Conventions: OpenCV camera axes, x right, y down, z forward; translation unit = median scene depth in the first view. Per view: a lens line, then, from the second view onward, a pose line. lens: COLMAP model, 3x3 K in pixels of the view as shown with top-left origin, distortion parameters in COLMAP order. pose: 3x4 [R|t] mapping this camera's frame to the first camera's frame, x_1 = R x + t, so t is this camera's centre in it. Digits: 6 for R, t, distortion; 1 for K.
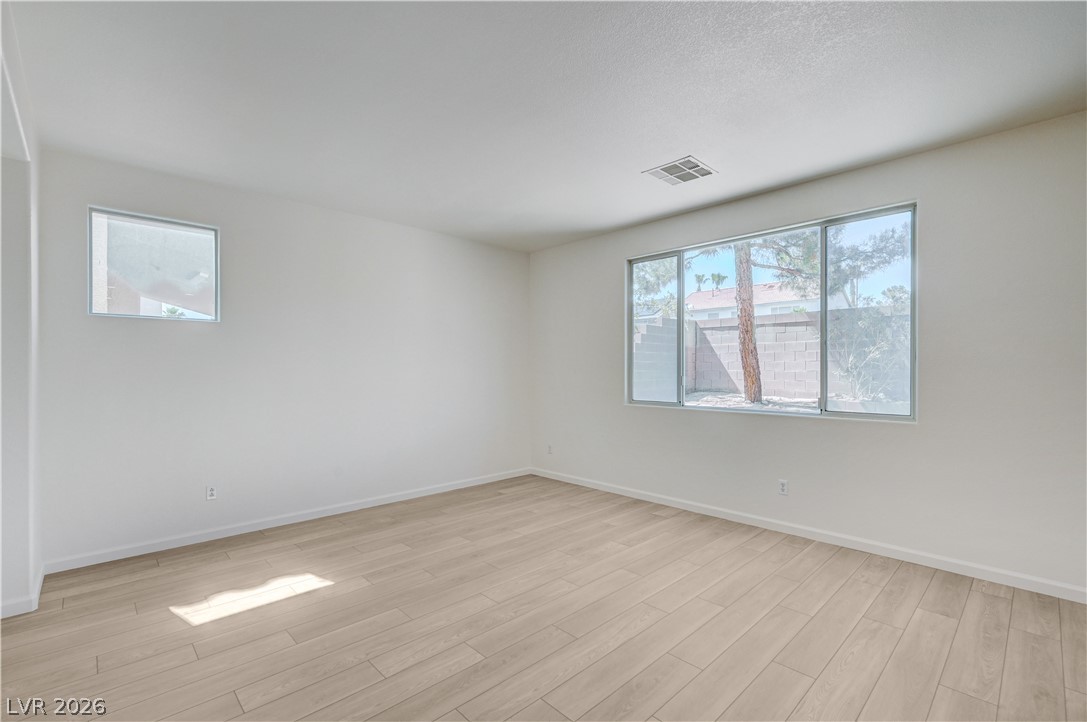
lens RADIAL K [[476.1, 0, 549.5], [0, 476.1, 368.7], [0, 0, 1]] dist [-0.000488, 0.000014]
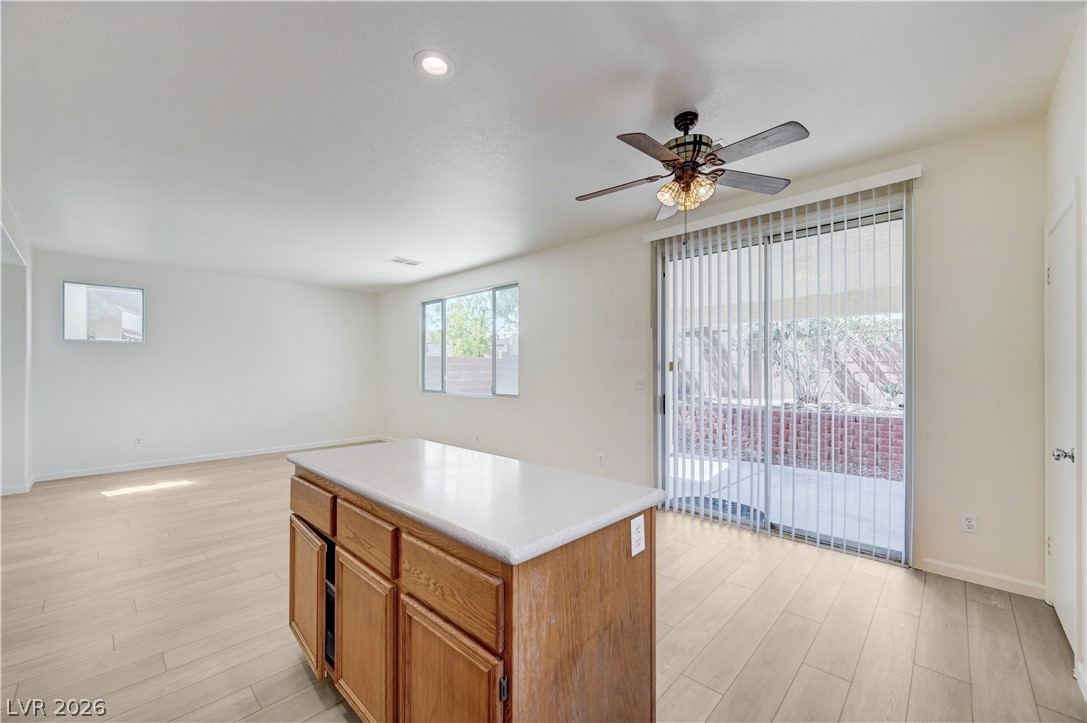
lens RADIAL K [[428.7, 0, 544.3], [0, 428.7, 367.3], [0, 0, 1]] dist [0.006327, -0.000309]
pose [[0.999357, 0.000009, 0.035866, 0.707552], [0.000134, 0.999992, -0.003981, -0.004884], [-0.035865, 0.003983, 0.999349, -0.620092]]
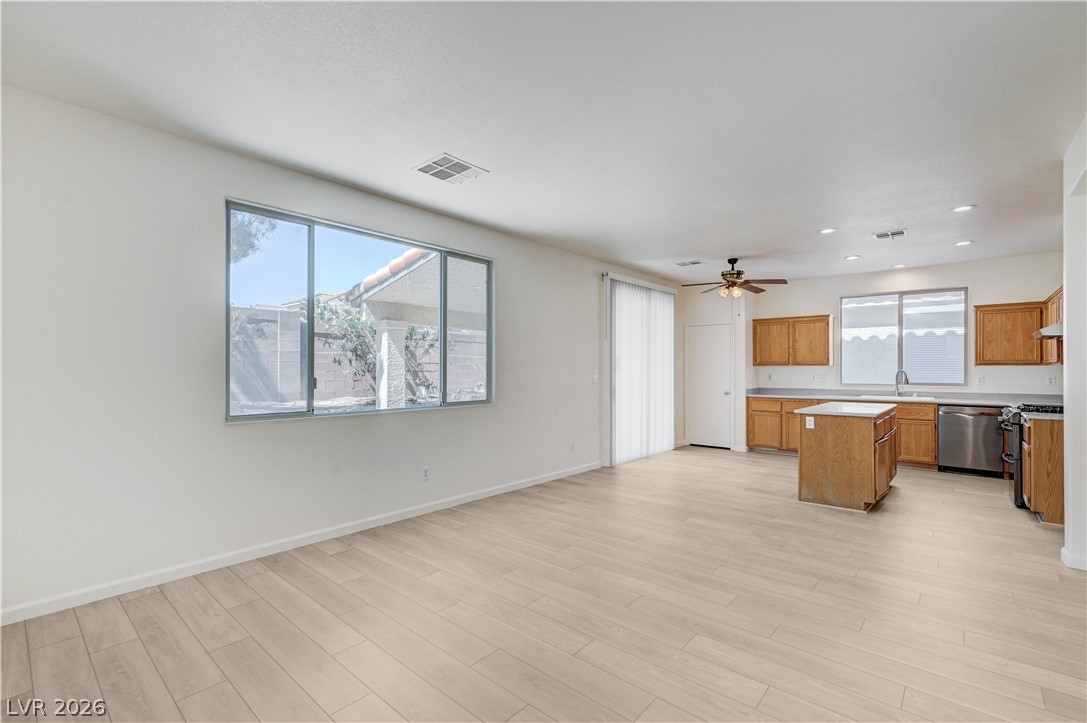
lens RADIAL K [[476.1, 0, 551.9], [0, 476.1, 368.1], [0, 0, 1]] dist [-0.000488, 0.000014]
pose [[-0.079170, 0.003729, 0.996854, -0.690028], [0.000814, 0.999993, -0.003676, 0.002616], [-0.996861, 0.000520, -0.079173, 0.820021]]
